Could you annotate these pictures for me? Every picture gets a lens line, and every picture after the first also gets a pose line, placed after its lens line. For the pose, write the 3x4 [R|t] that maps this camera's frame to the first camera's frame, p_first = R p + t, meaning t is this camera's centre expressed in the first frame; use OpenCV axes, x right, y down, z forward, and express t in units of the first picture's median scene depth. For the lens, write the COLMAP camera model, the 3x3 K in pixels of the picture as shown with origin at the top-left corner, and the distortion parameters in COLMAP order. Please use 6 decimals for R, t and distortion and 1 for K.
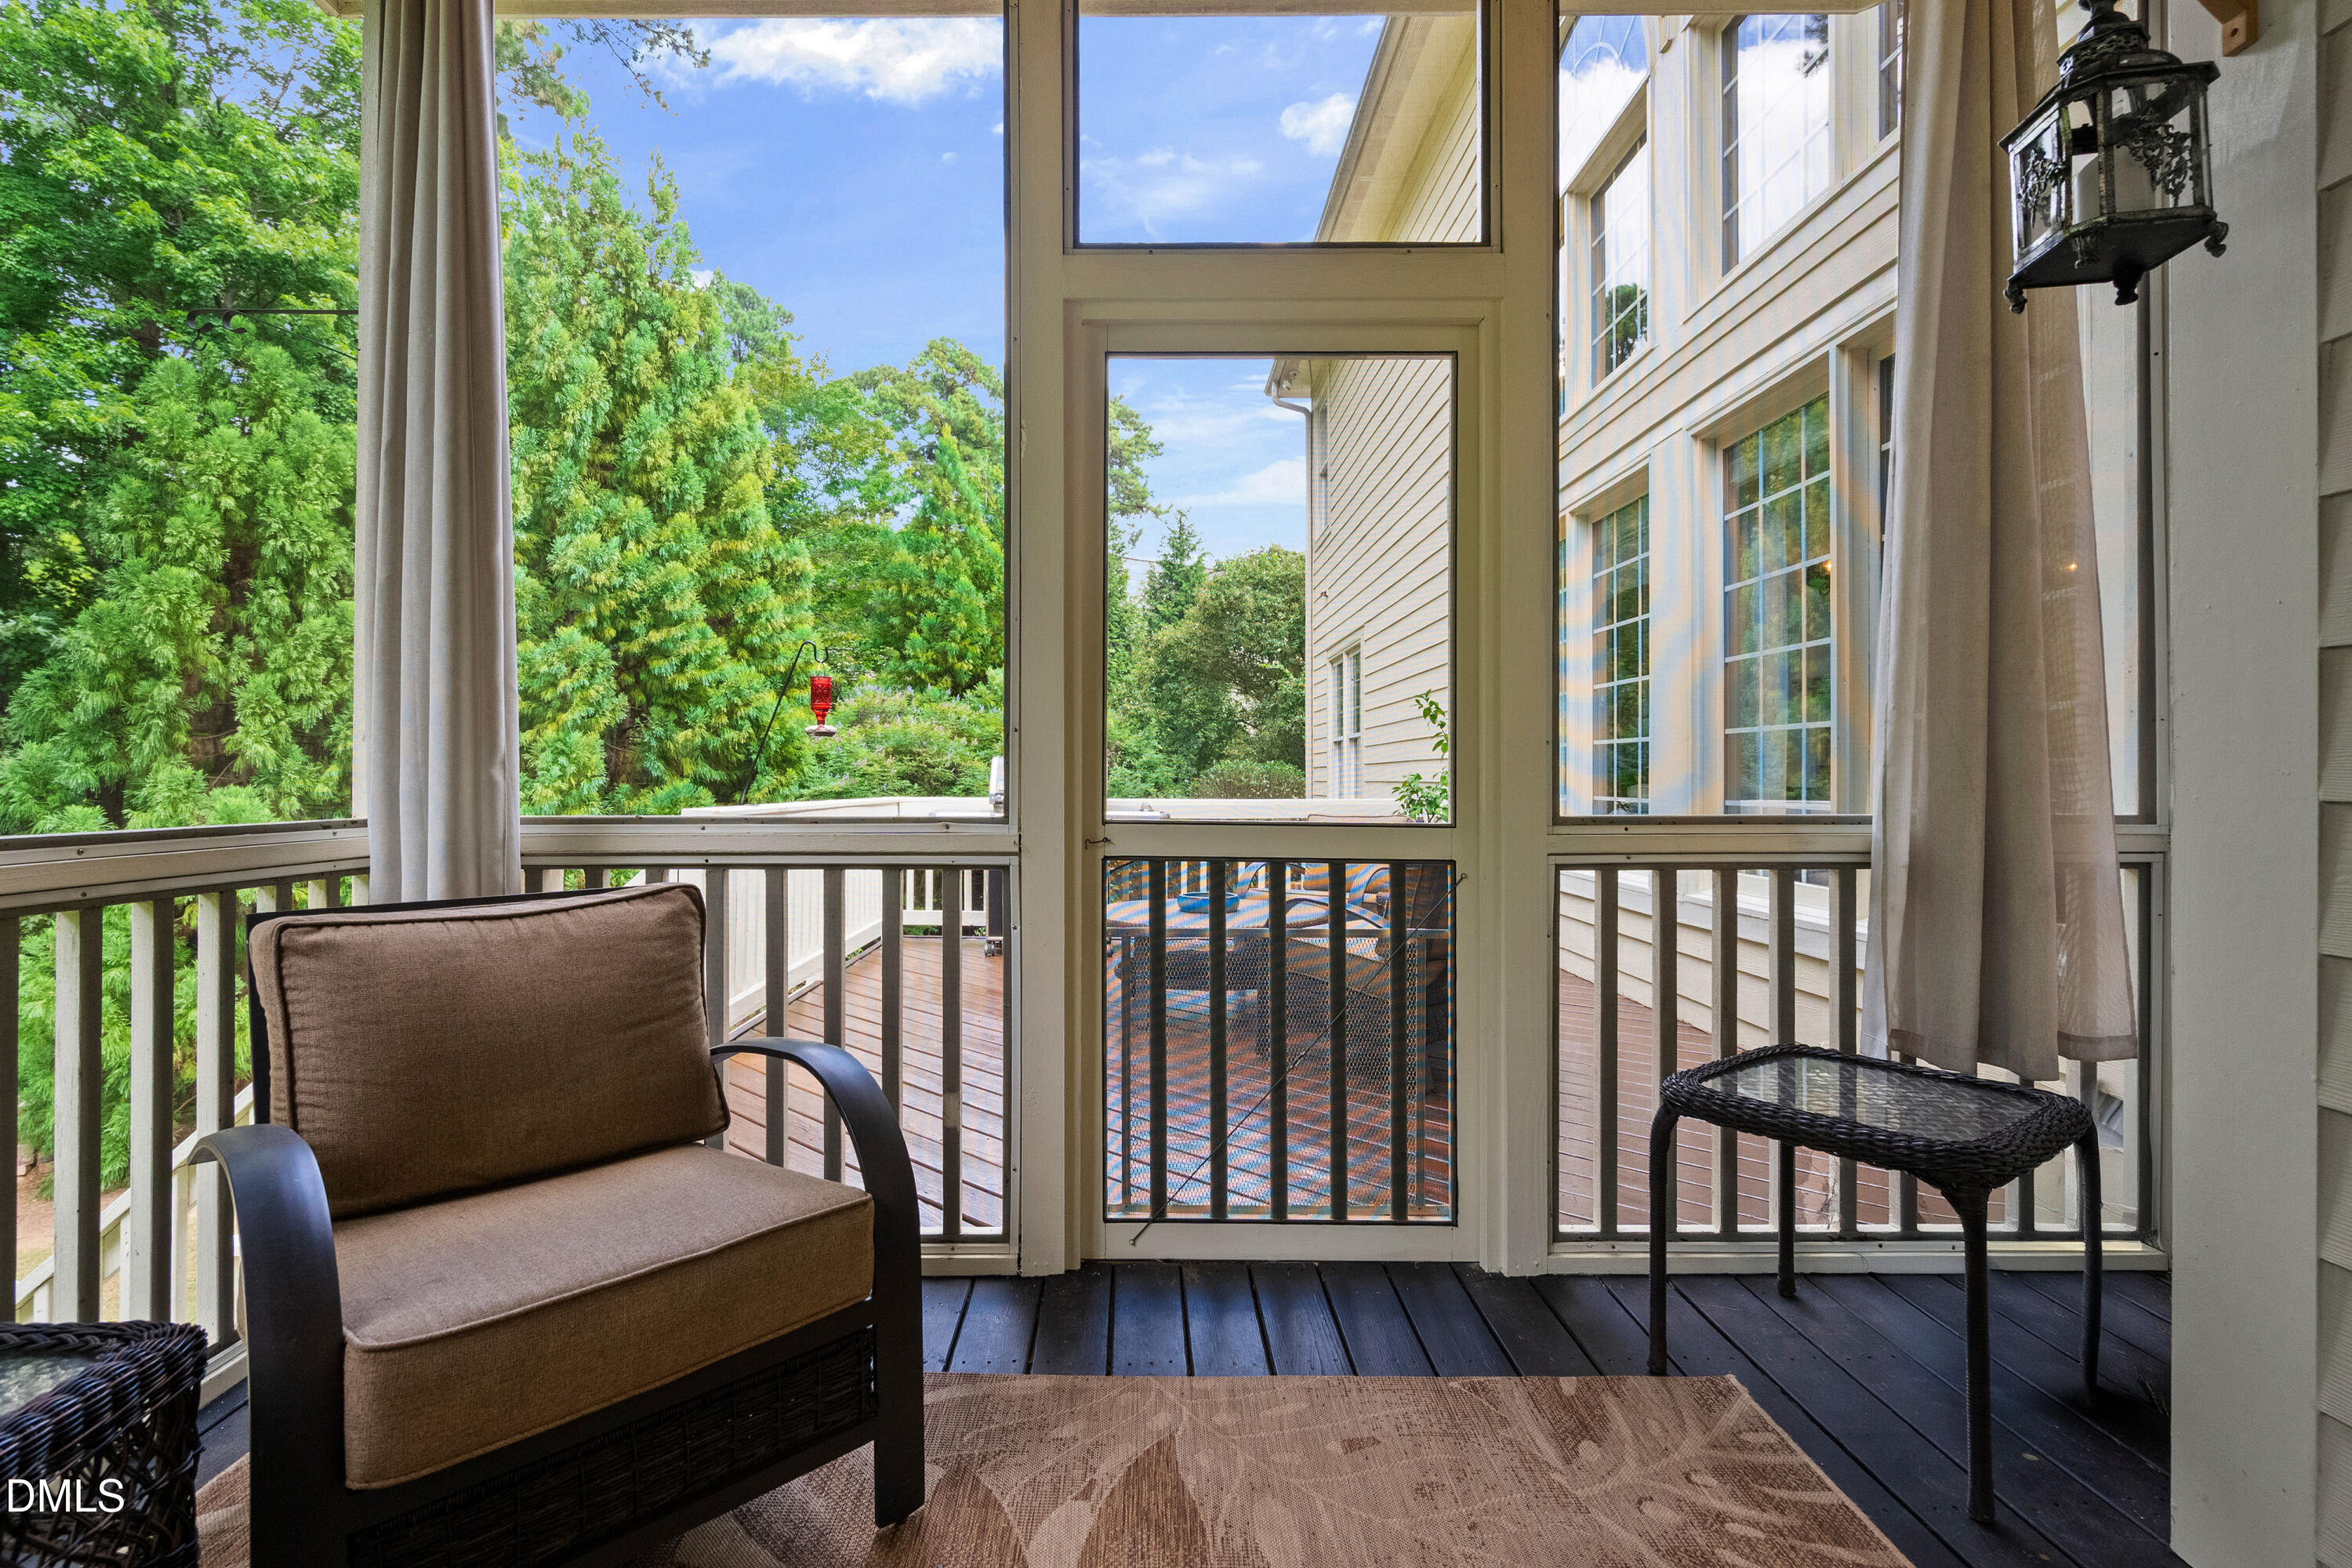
lens RADIAL K [[1094.4, 0, 1141.4], [0, 1094.4, 780.1], [0, 0, 1]] dist [0.000549, 0.000742]
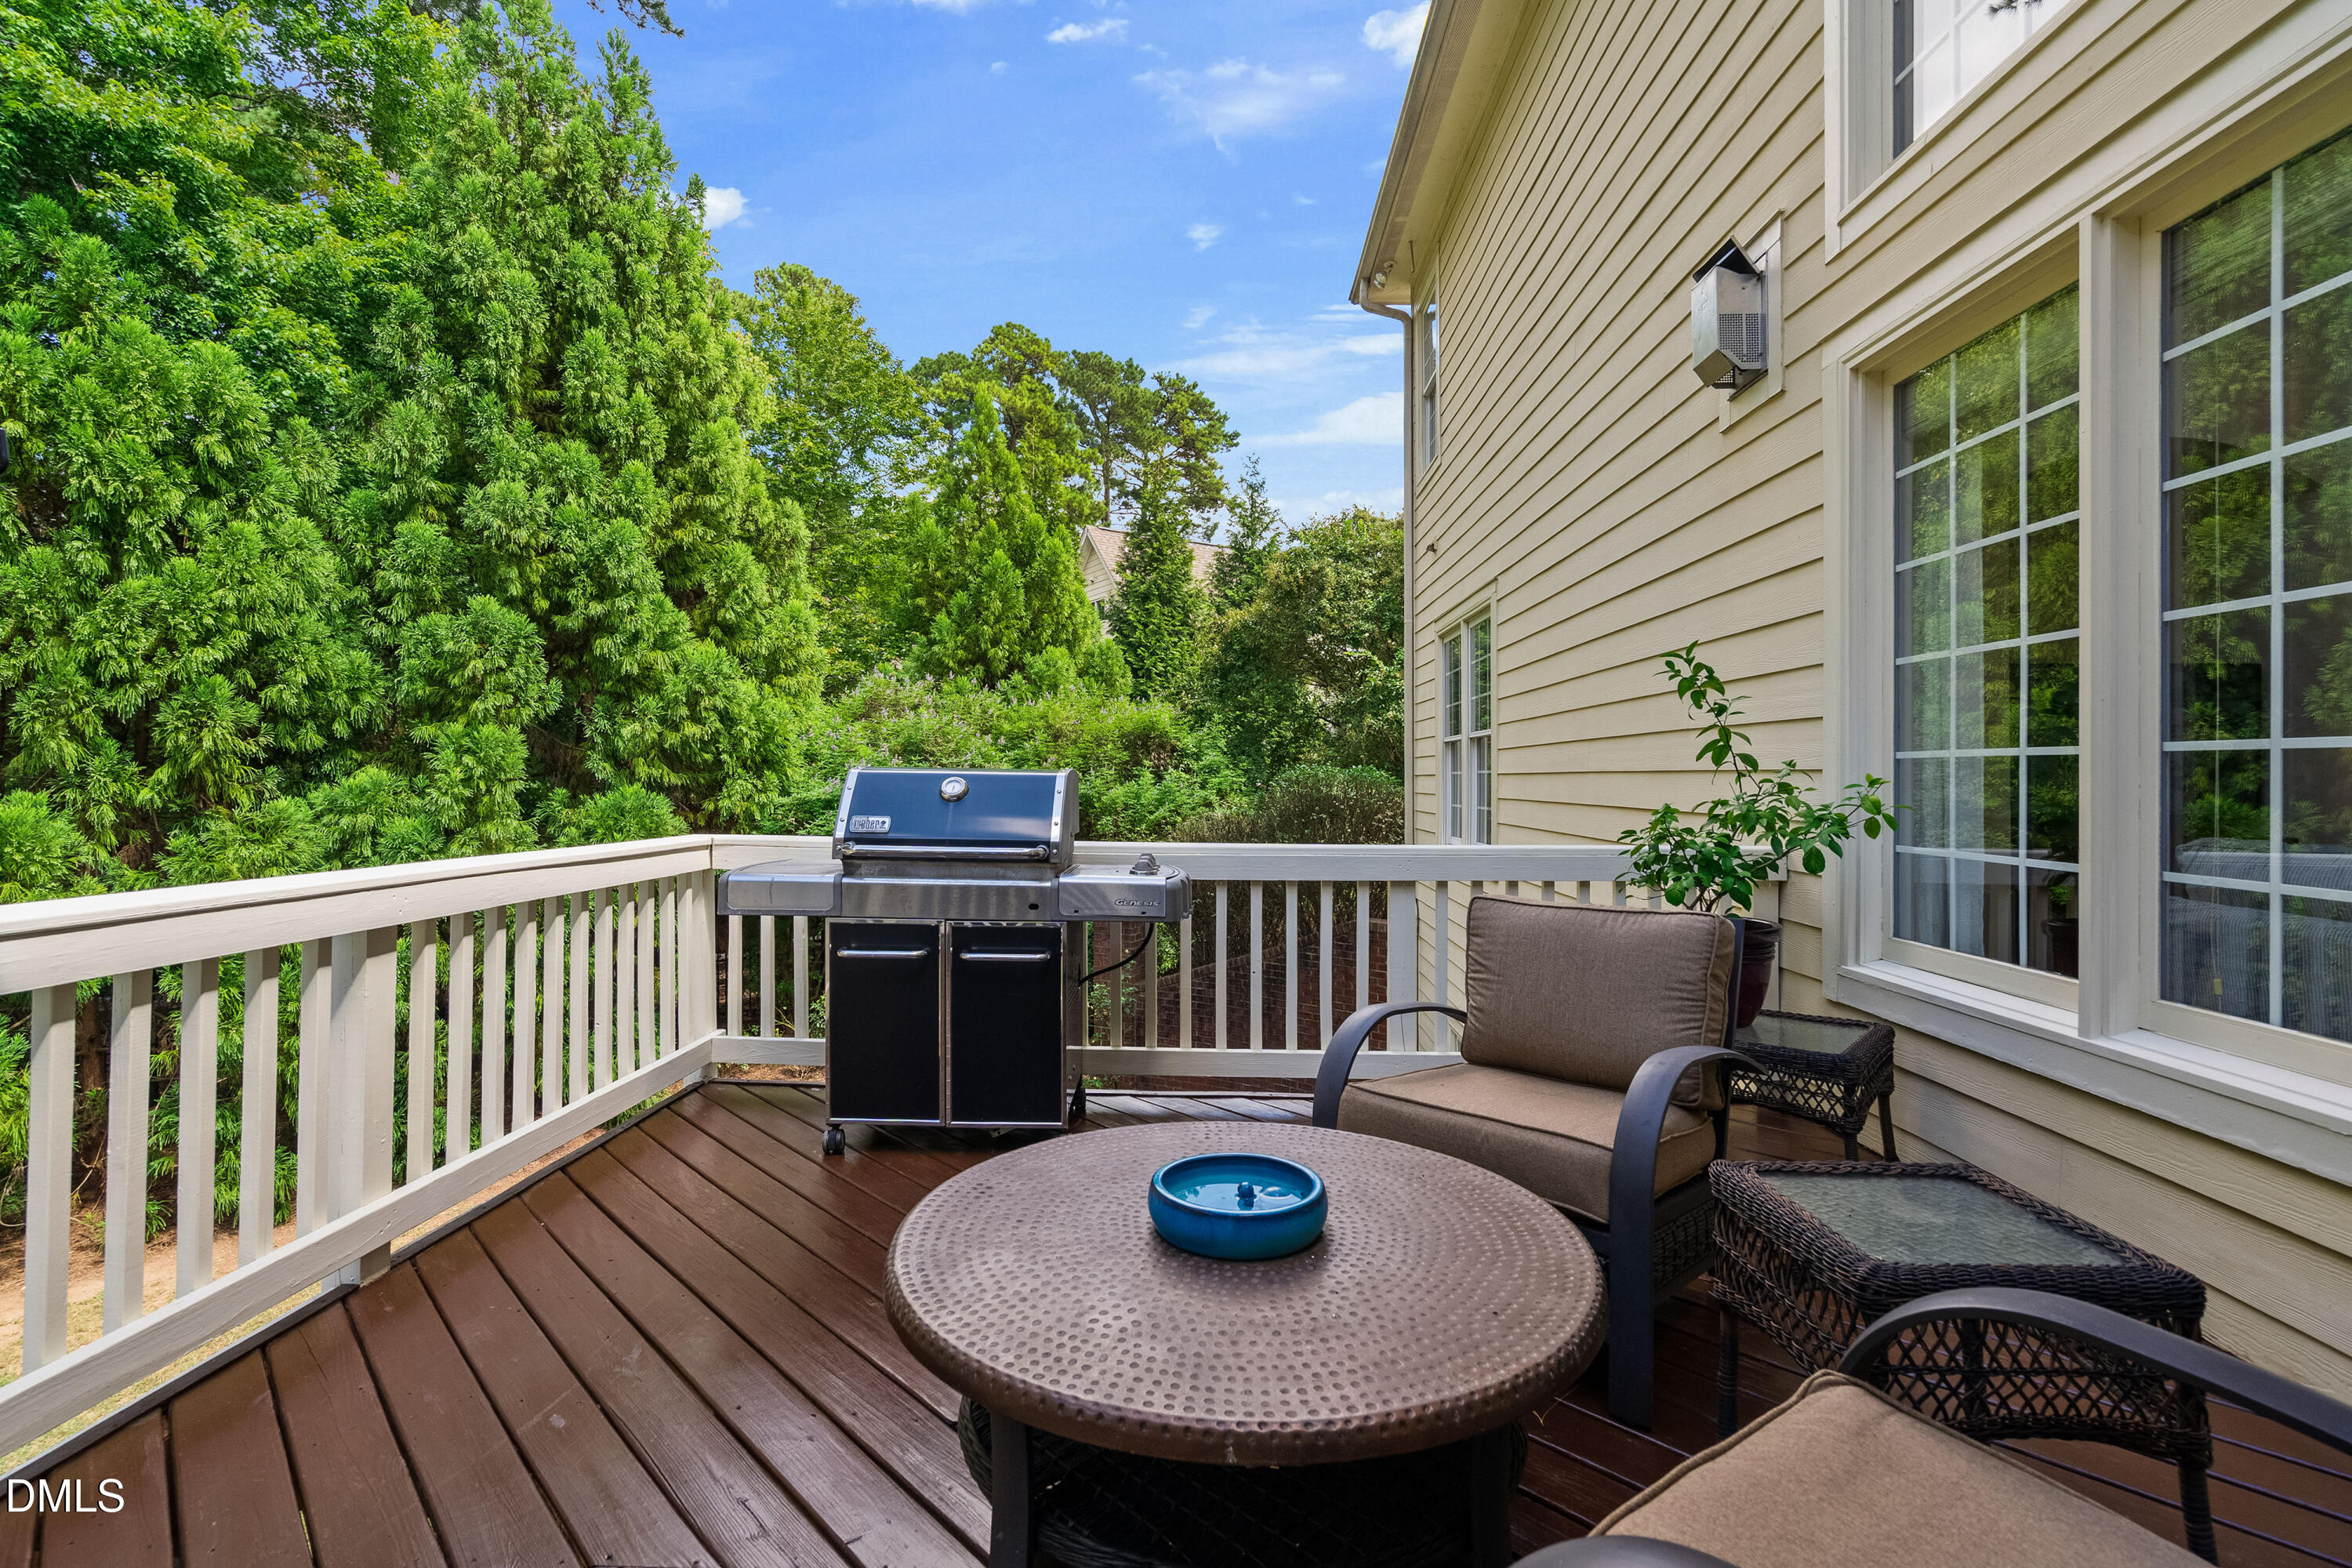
lens RADIAL K [[1107.3, 0, 1132.7], [0, 1107.3, 707.9], [0, 0, 1]] dist [0.000398, 0.000283]
pose [[0.997029, 0.003157, -0.076959, 0.018753], [-0.008173, 0.997855, -0.064956, -0.007130], [0.076589, 0.065392, 0.994916, 0.216218]]
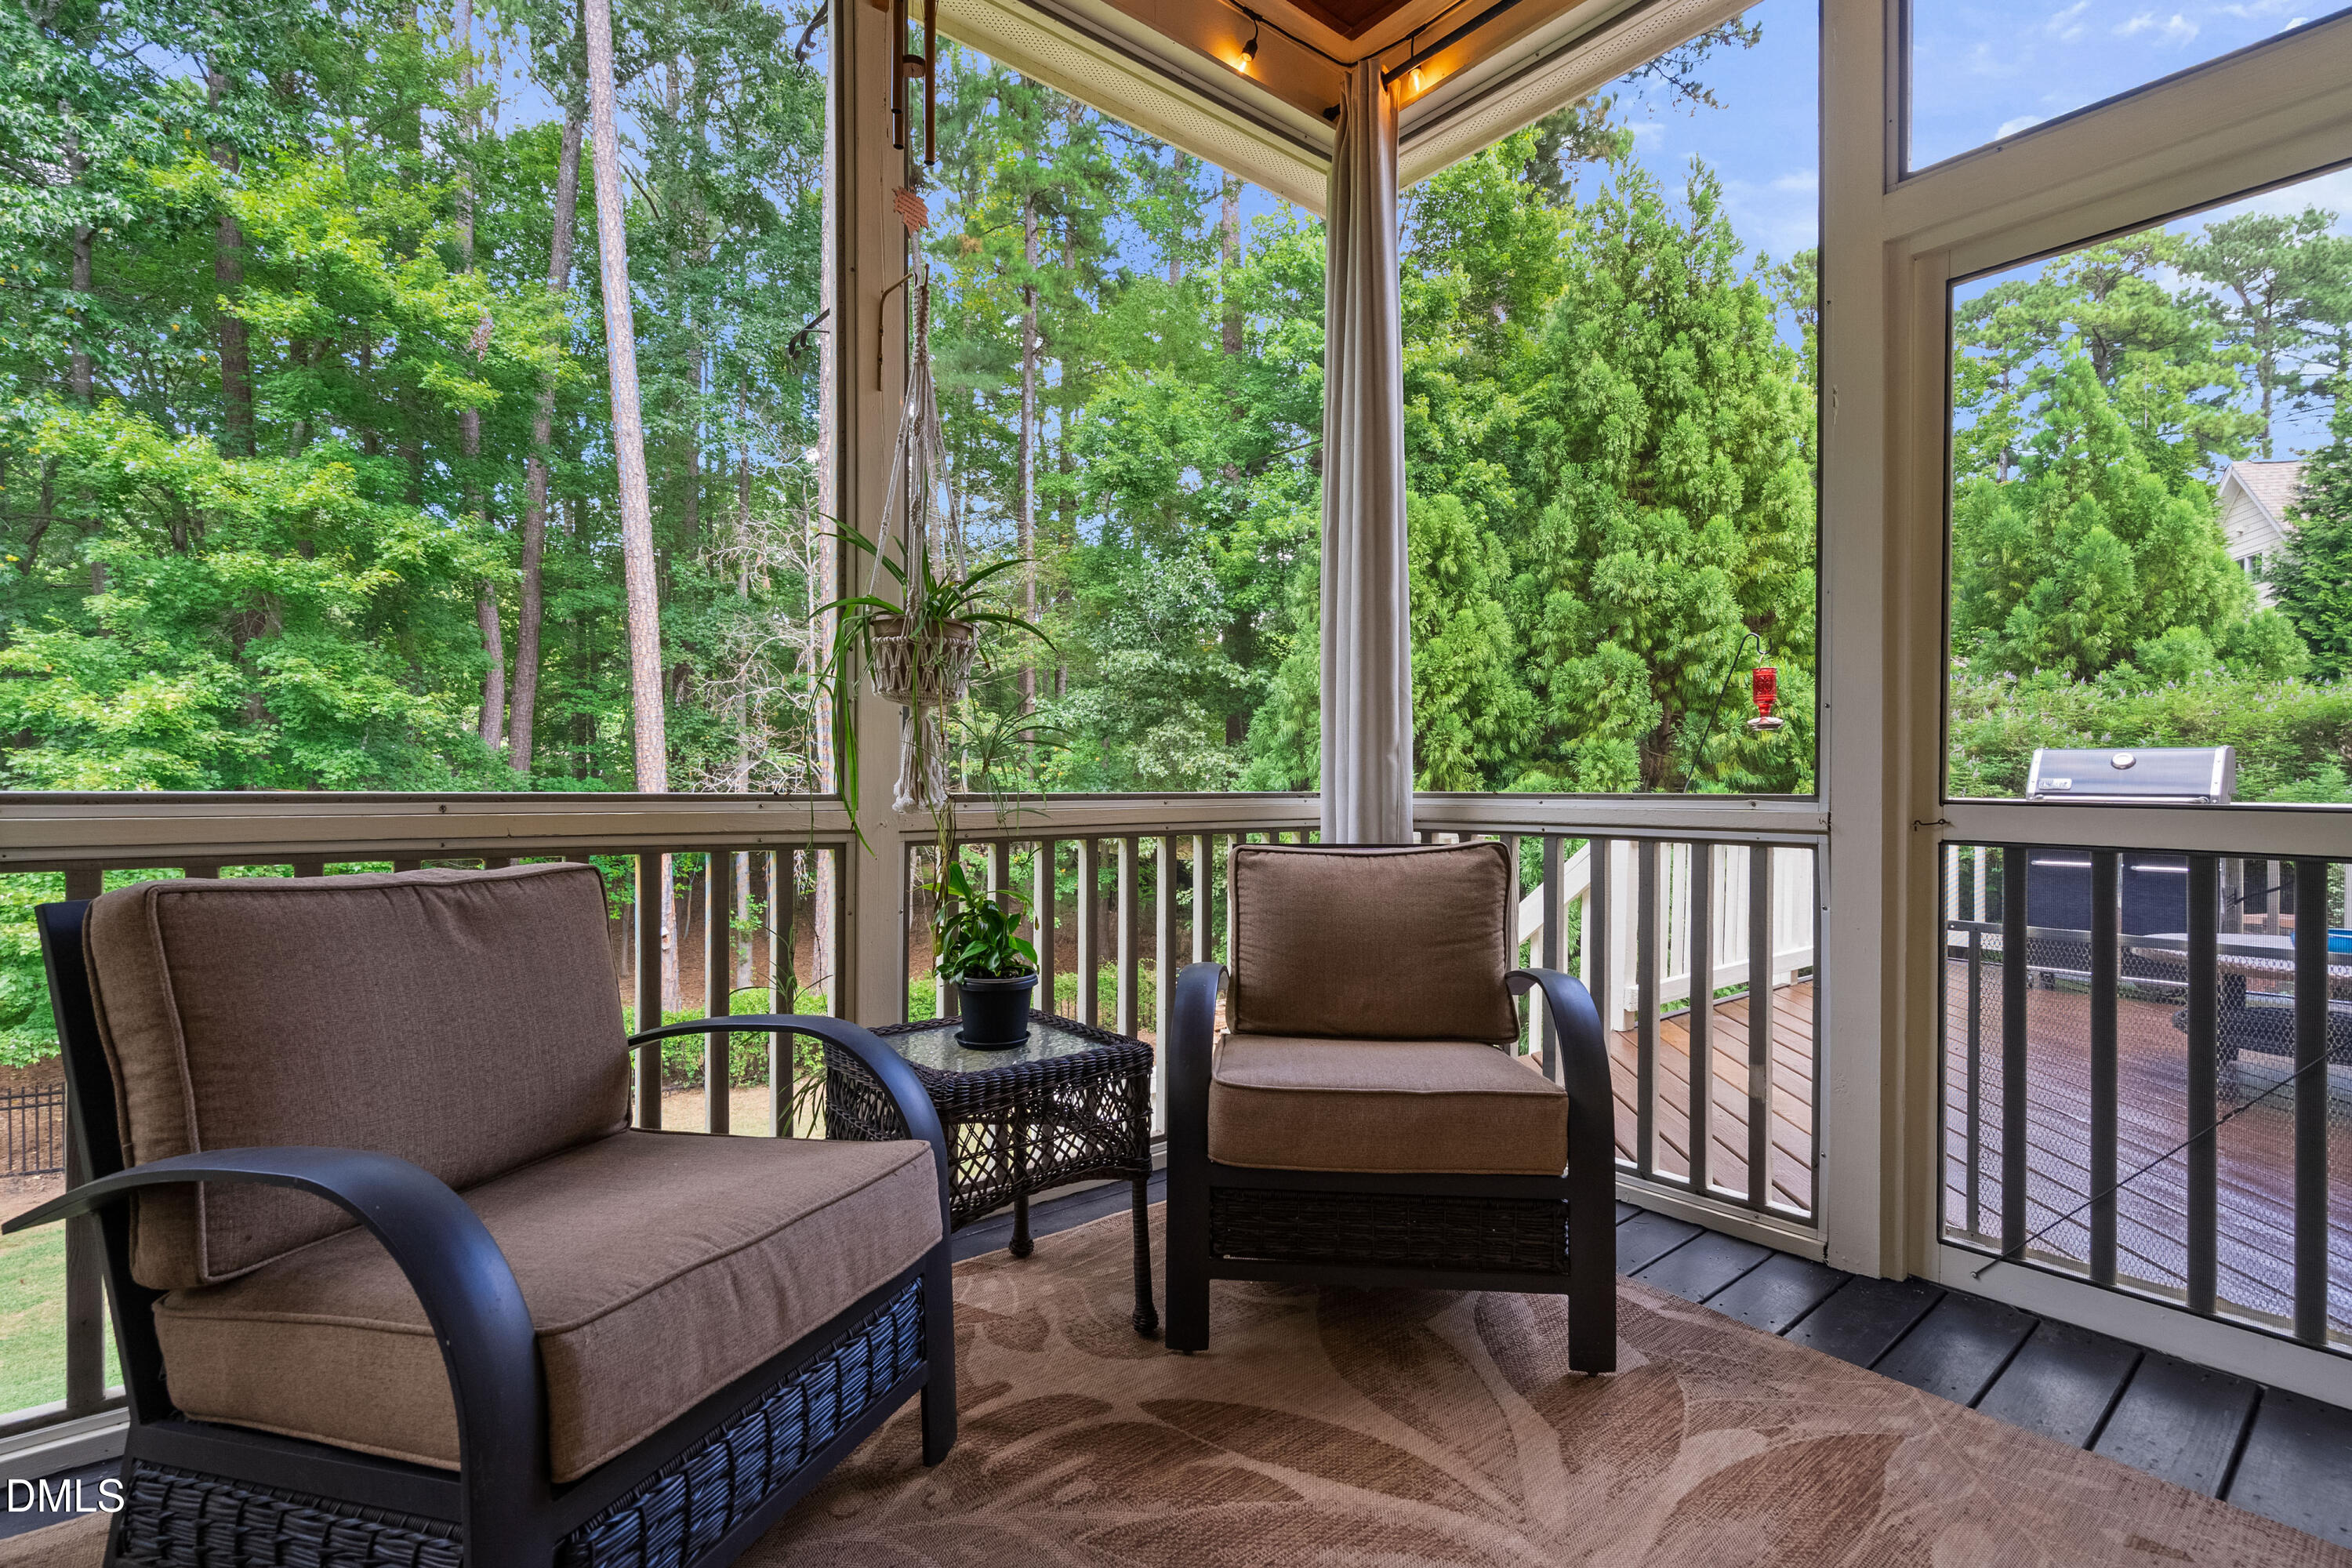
lens RADIAL K [[1099.1, 0, 1190.9], [0, 1099.1, 807.3], [0, 0, 1]] dist [0.001439, 0.000565]
pose [[0.643035, 0.015840, -0.765673, 0.041272], [-0.003109, 0.999832, 0.018073, 0.004357], [0.765830, -0.009241, 0.642976, -0.009469]]
